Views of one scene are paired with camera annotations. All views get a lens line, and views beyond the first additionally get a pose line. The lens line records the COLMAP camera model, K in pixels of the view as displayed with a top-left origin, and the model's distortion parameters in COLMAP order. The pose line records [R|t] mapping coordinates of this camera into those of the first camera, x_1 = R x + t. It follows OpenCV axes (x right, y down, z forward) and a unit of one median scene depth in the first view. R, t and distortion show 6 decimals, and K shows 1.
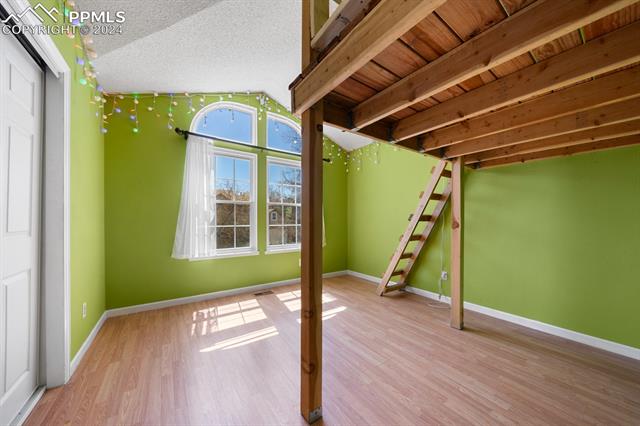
lens RADIAL K [[220.2, 0, 321.1], [0, 220.2, 215.7], [0, 0, 1]] dist [-0.000989, -0.000032]
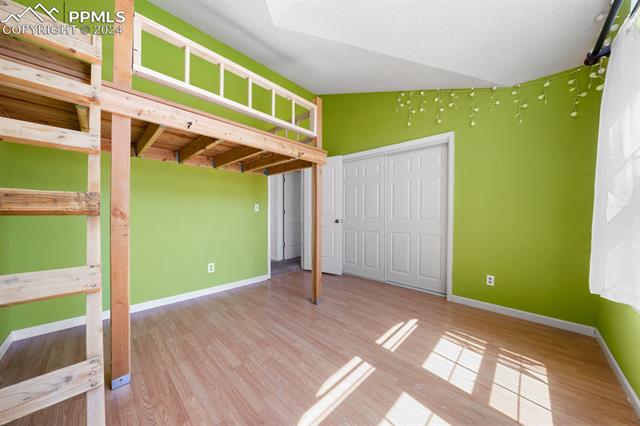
lens RADIAL K [[220.2, 0, 321.1], [0, 220.2, 215.7], [0, 0, 1]] dist [-0.000989, -0.000032]
pose [[-0.981832, -0.005070, -0.189686, 0.185181], [-0.004675, 0.999986, -0.002534, 0.032165], [0.189696, -0.001601, -0.981842, 1.783604]]
